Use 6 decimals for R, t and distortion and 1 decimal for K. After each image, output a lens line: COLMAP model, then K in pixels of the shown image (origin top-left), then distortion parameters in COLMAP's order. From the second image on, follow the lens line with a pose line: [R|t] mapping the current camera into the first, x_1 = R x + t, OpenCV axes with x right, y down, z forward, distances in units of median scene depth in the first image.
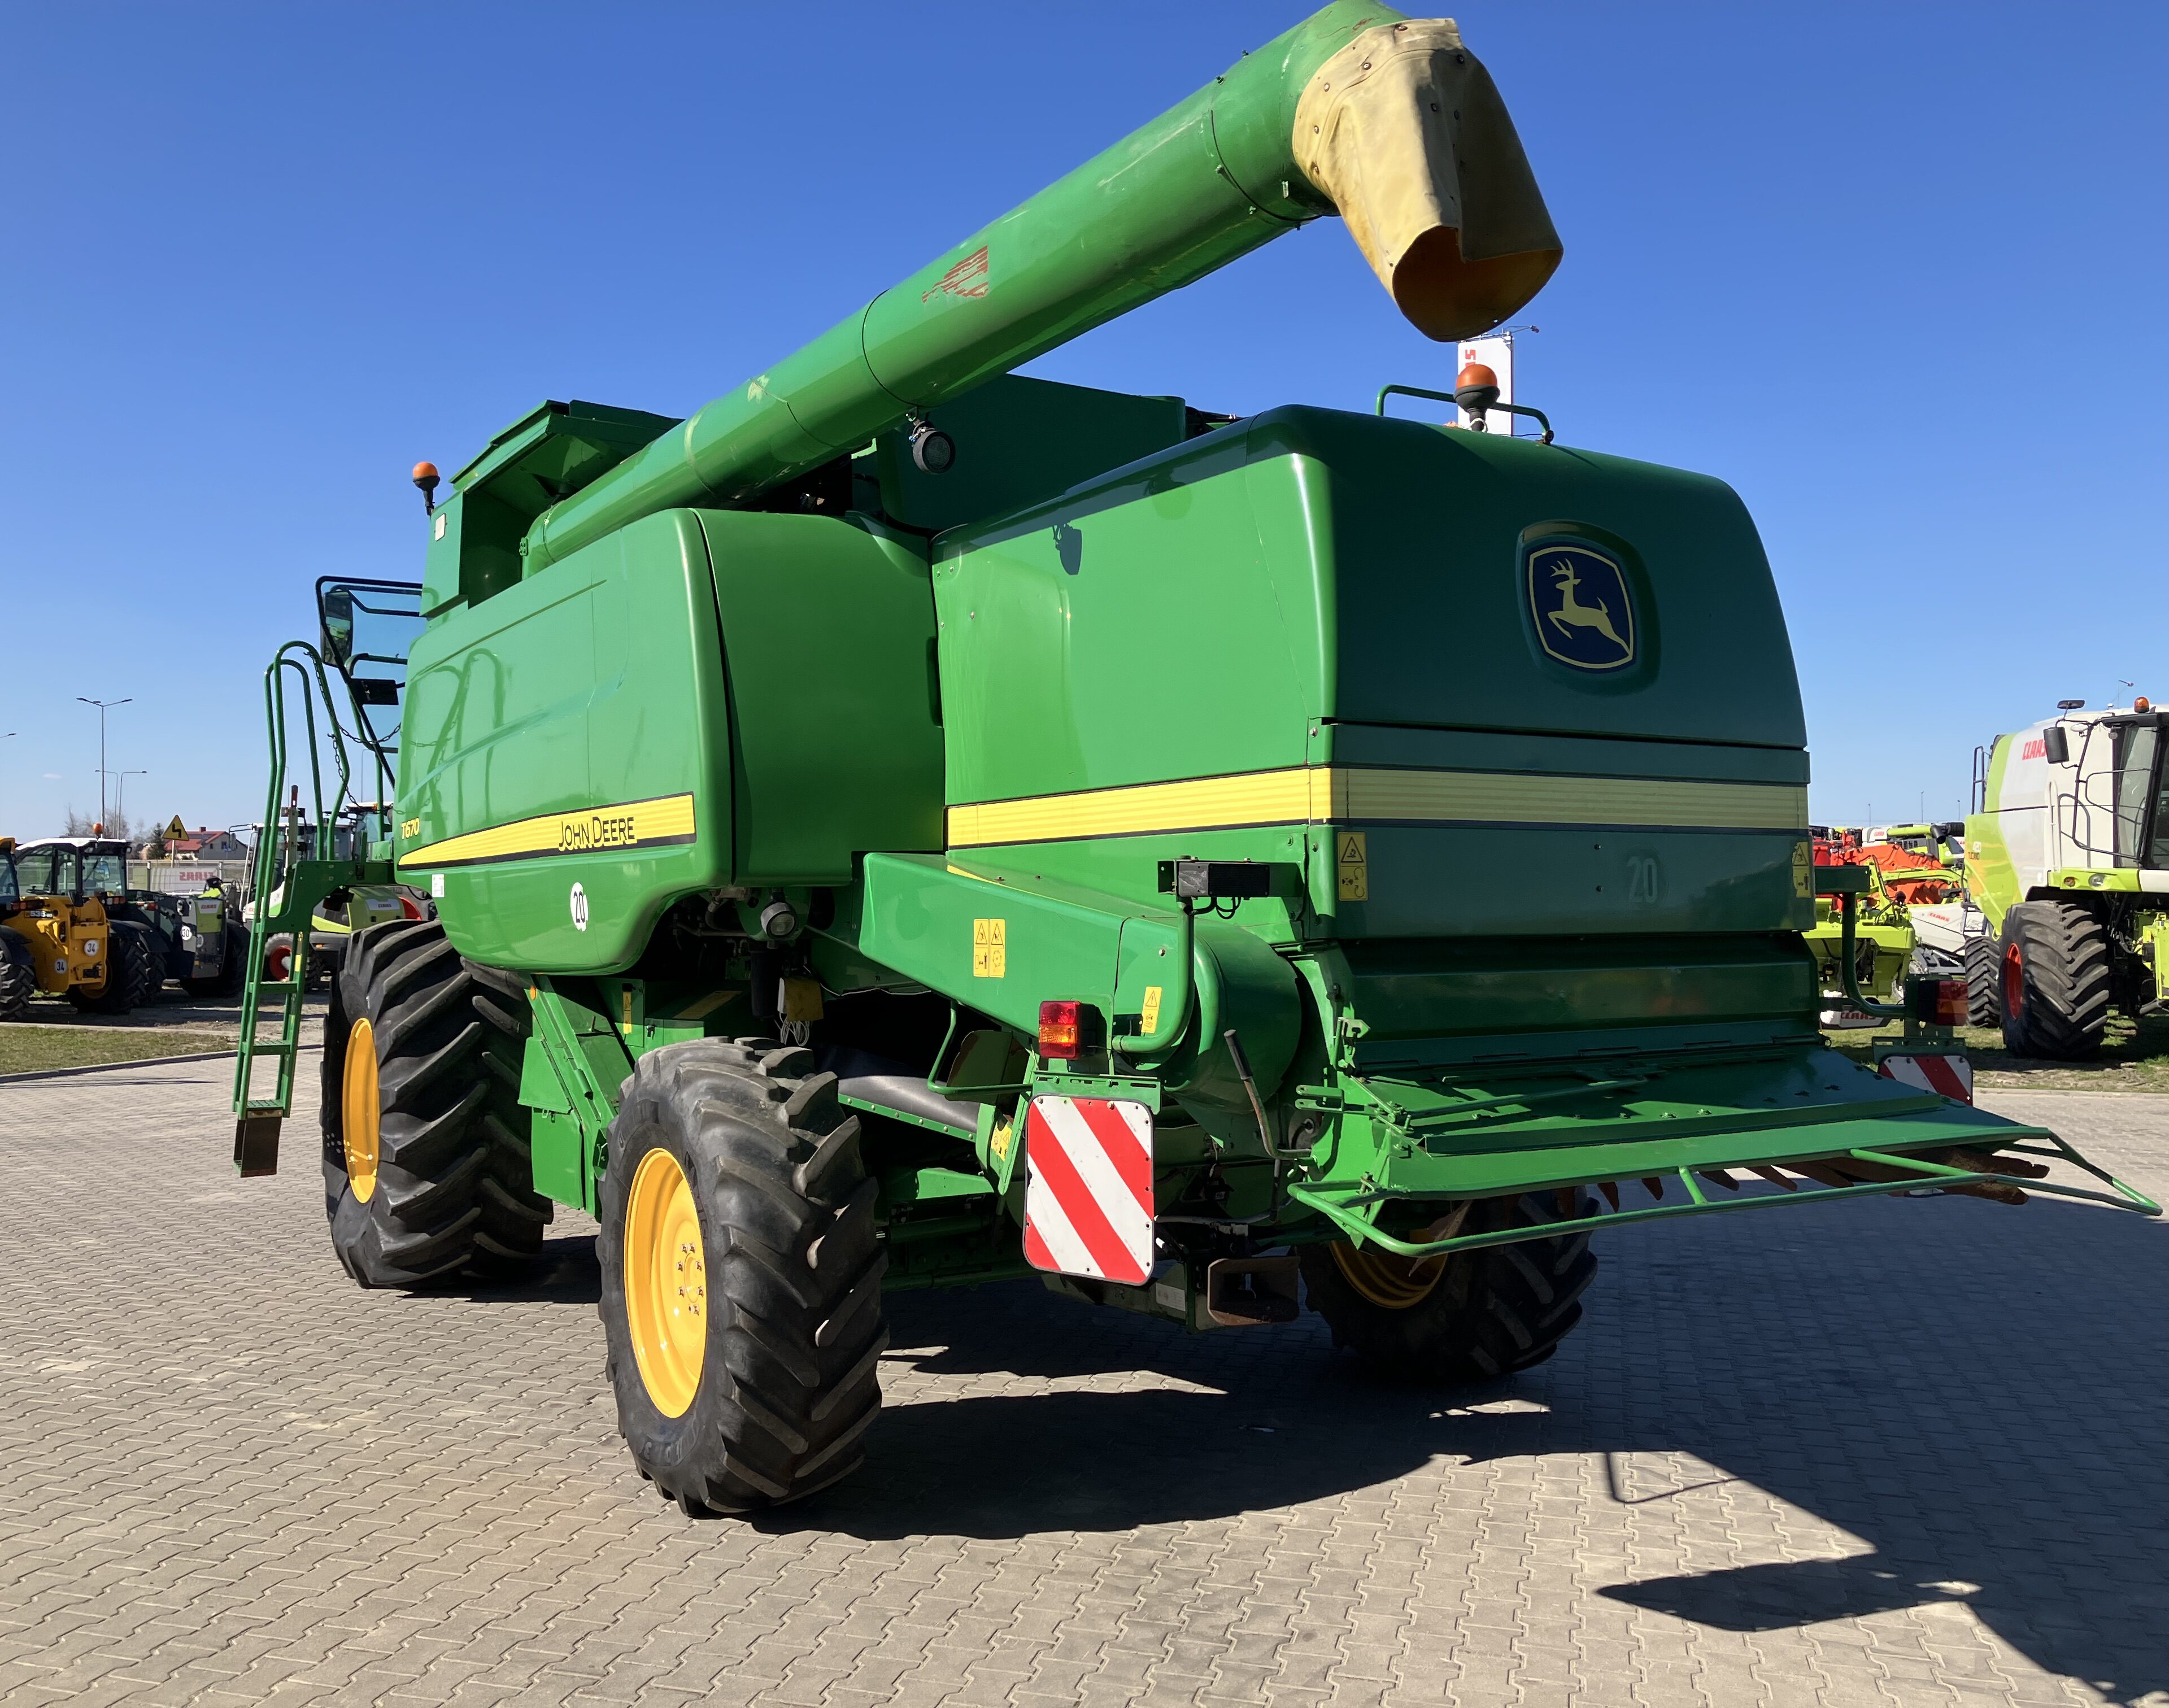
lens RADIAL K [[1896.5, 0, 1053.3], [0, 1896.5, 895.7], [0, 0, 1]] dist [0.002705, 0.013948]
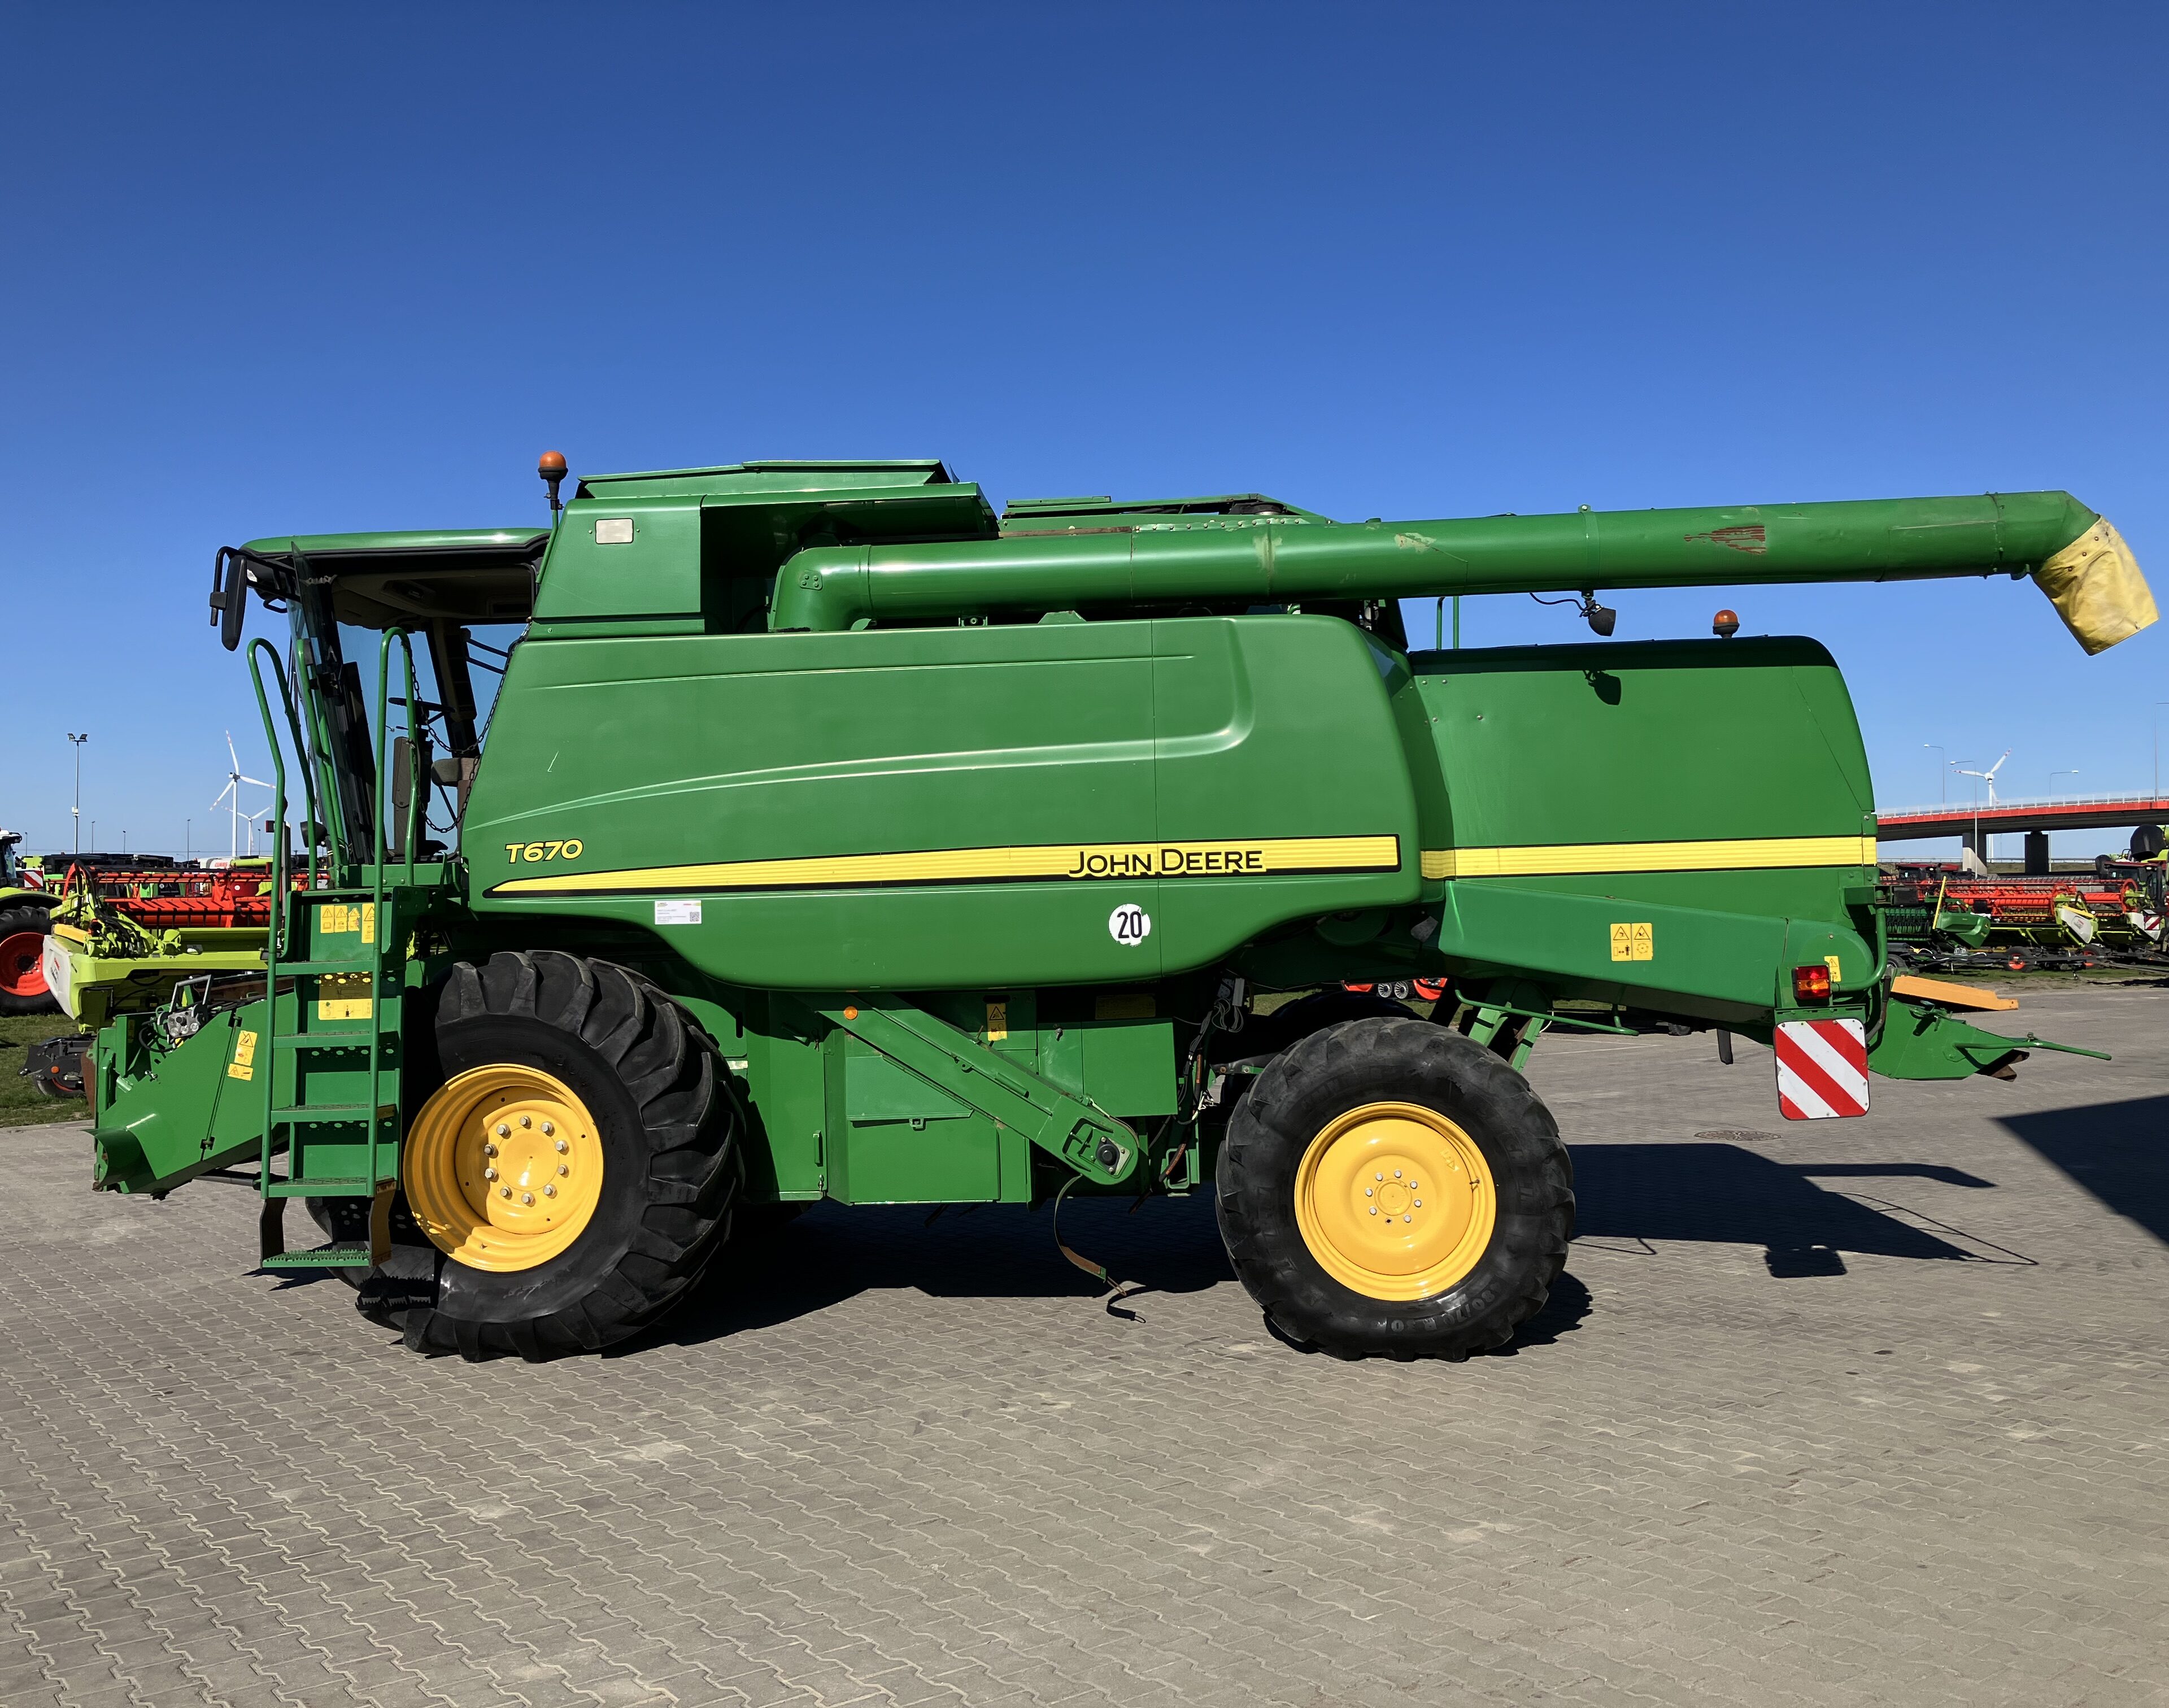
lens RADIAL K [[1896.5, 0, 1053.3], [0, 1896.5, 895.7], [0, 0, 1]] dist [0.002705, 0.013948]
pose [[0.598569, 0.001371, 0.801070, -2.205967], [0.012445, 0.999862, -0.011011, 0.000556], [-0.800975, 0.016560, 0.598469, 0.614369]]
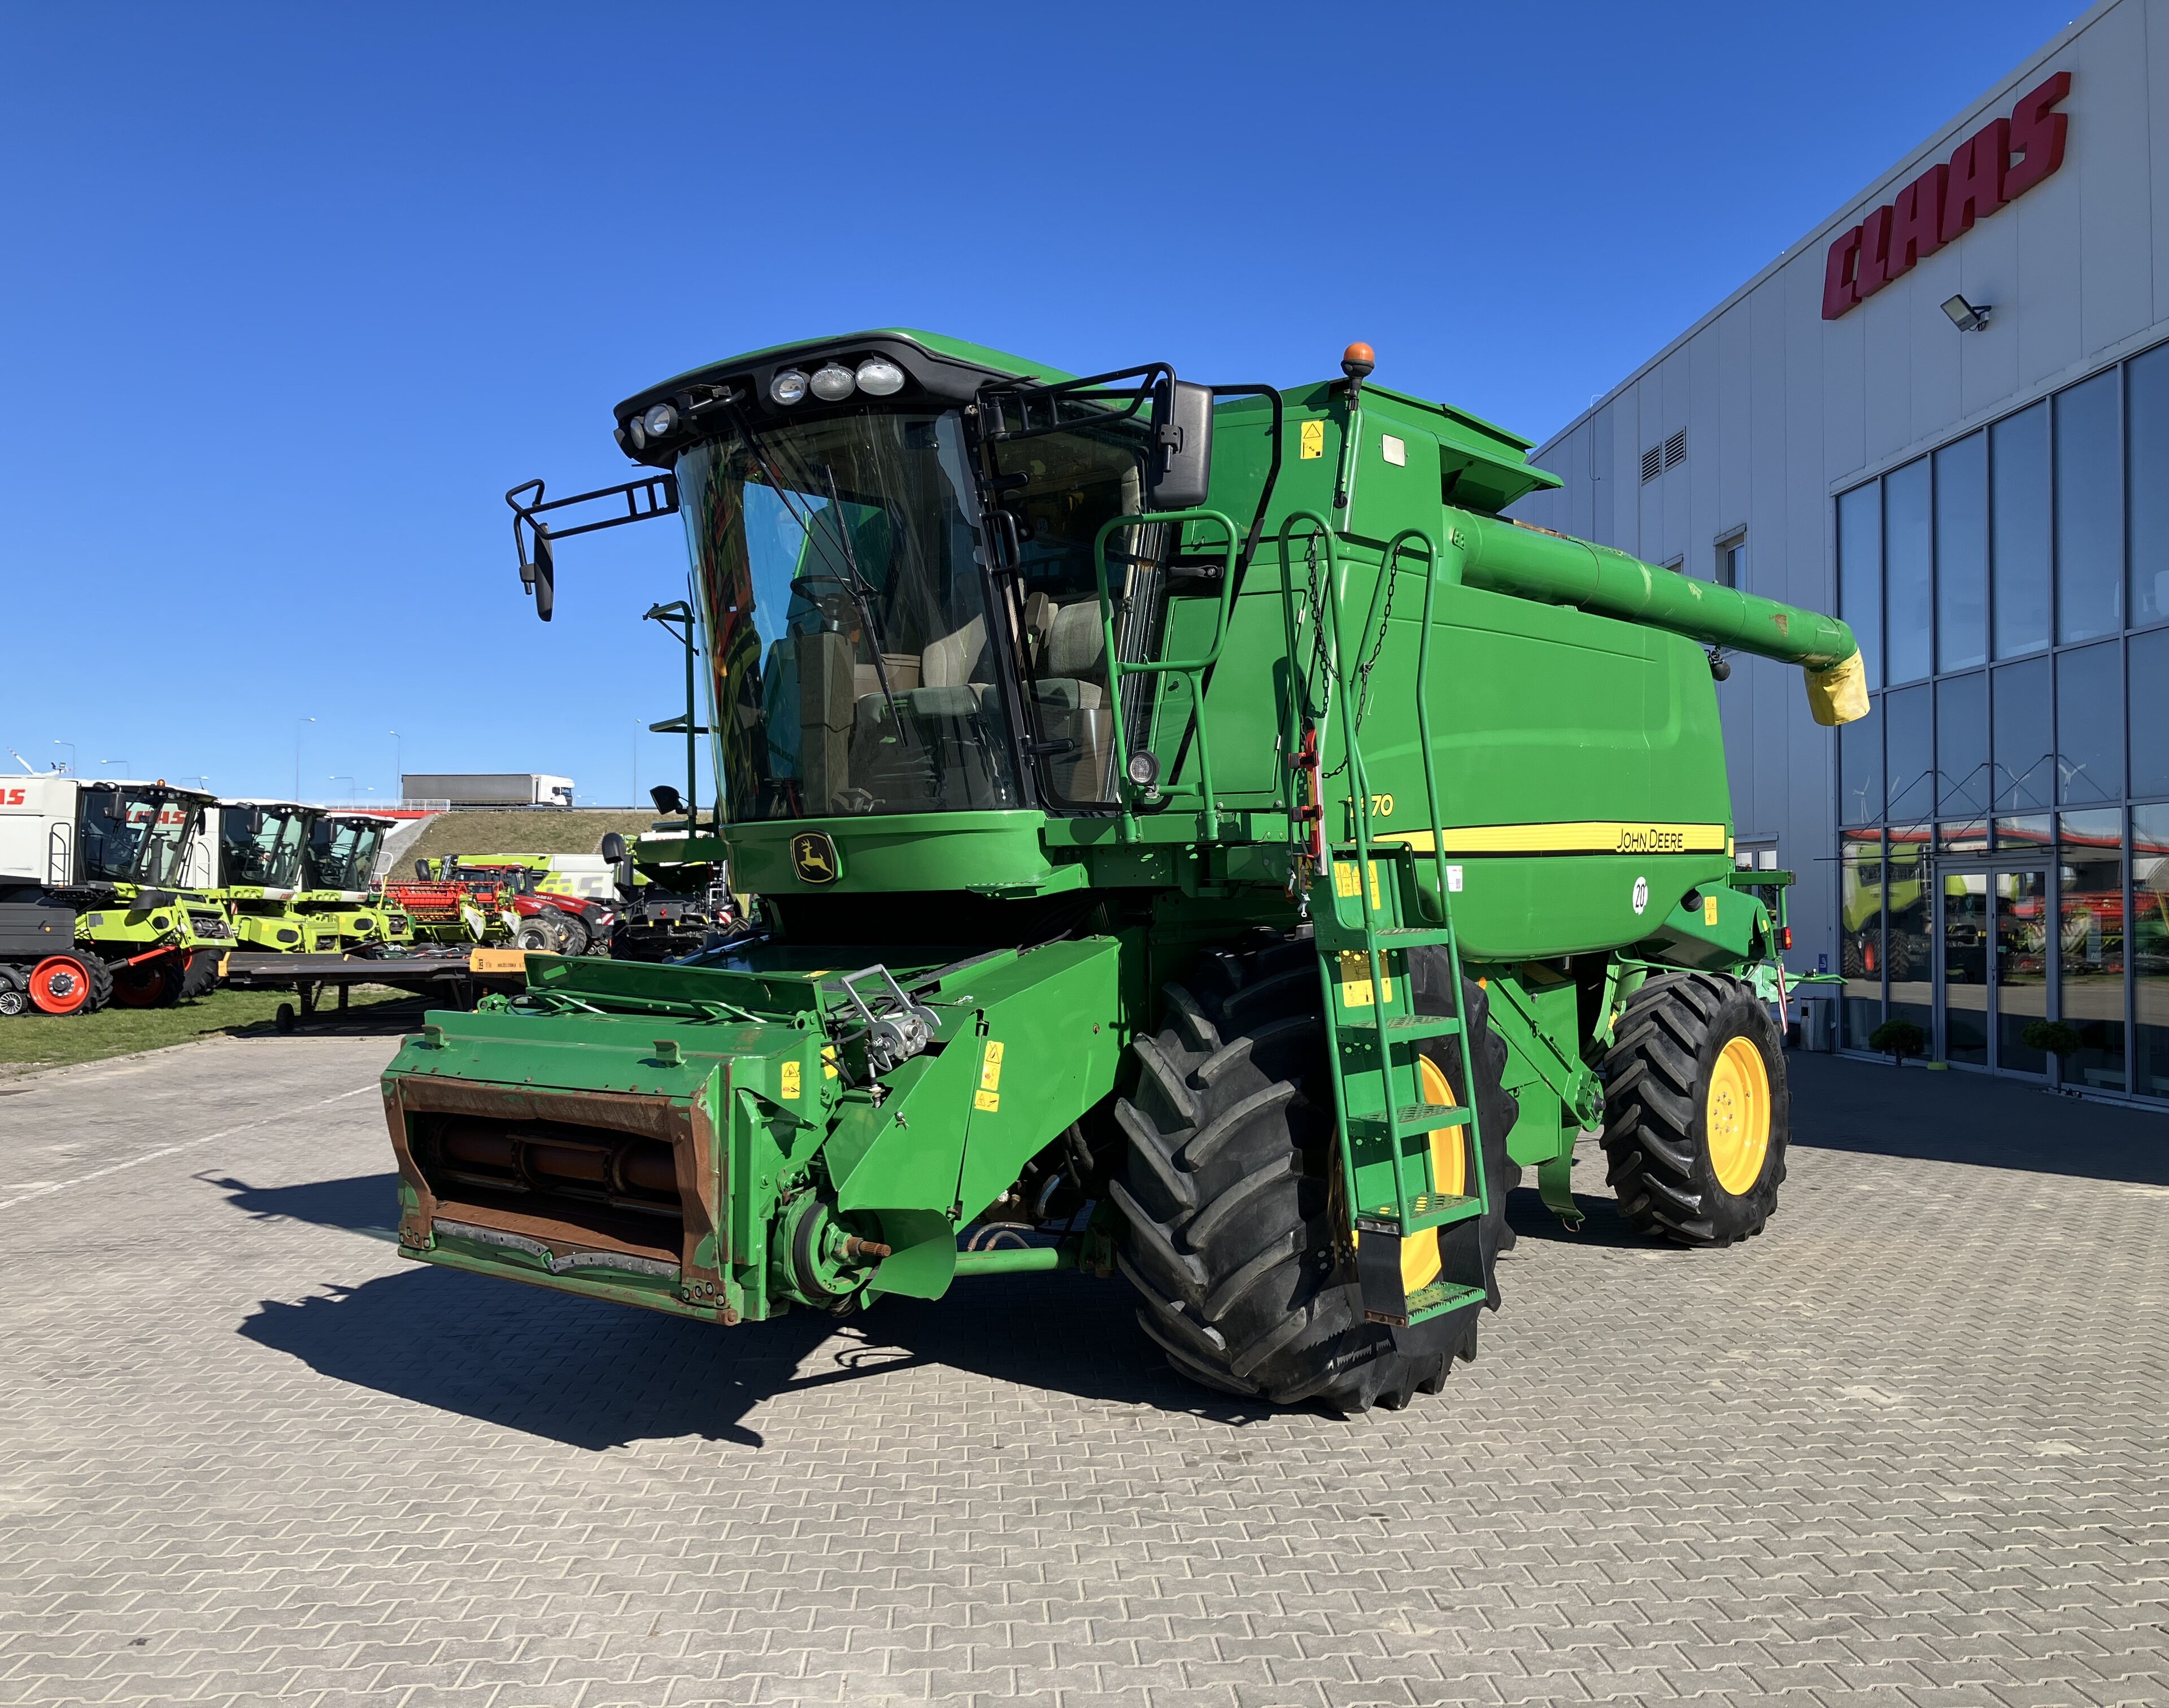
lens RADIAL K [[1896.5, 0, 1053.3], [0, 1896.5, 895.7], [0, 0, 1]] dist [0.002705, 0.013948]
pose [[-0.295197, 0.004167, 0.955427, -2.495381], [0.009339, 0.999955, -0.001476, 0.007099], [-0.955391, 0.008487, -0.295223, 3.212309]]
